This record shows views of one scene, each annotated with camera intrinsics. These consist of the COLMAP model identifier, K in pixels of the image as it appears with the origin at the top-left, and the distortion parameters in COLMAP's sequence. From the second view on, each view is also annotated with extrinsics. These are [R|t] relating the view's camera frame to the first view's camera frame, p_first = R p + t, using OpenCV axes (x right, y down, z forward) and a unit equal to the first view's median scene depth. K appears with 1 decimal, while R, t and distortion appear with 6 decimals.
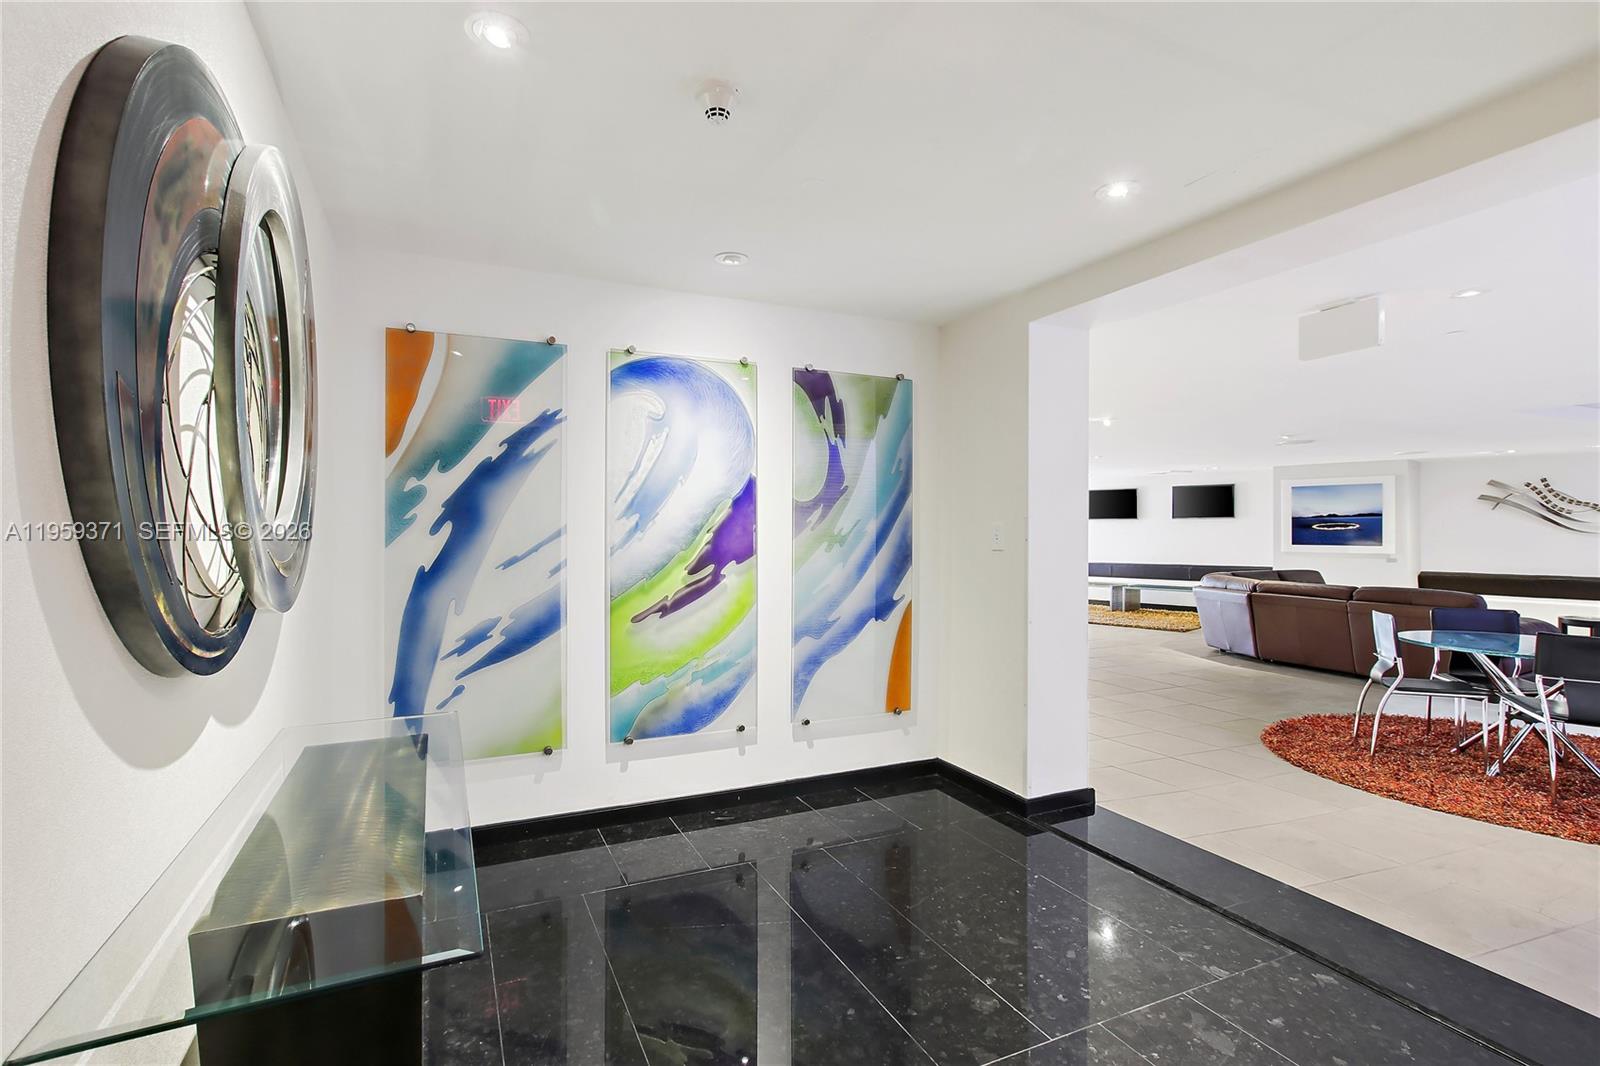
lens RADIAL K [[754.3, 0, 795.6], [0, 754.3, 533.6], [0, 0, 1]] dist [0.011266, 0.001743]
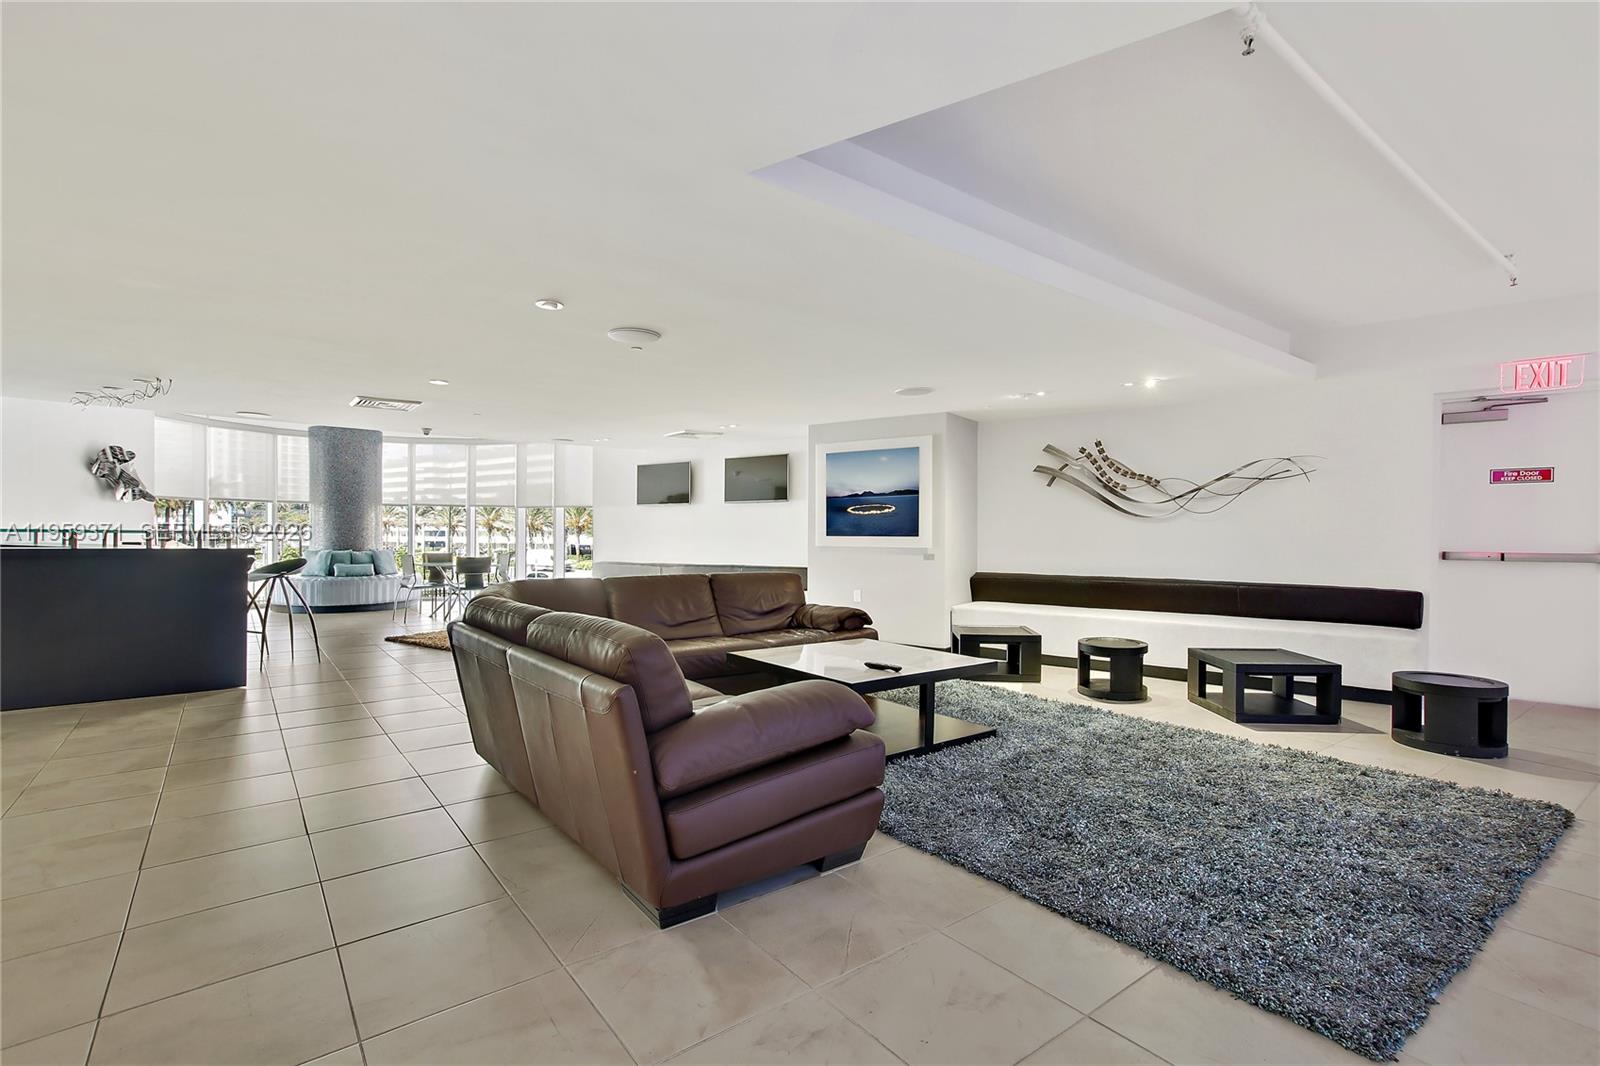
lens RADIAL K [[754.3, 0, 801.5], [0, 754.3, 537.6], [0, 0, 1]] dist [0.011266, 0.001743]
pose [[0.973238, 0.008549, 0.229642, 0.542380], [-0.007729, 0.999960, -0.004473, 0.022375], [-0.229671, 0.002579, 0.973265, 0.373361]]
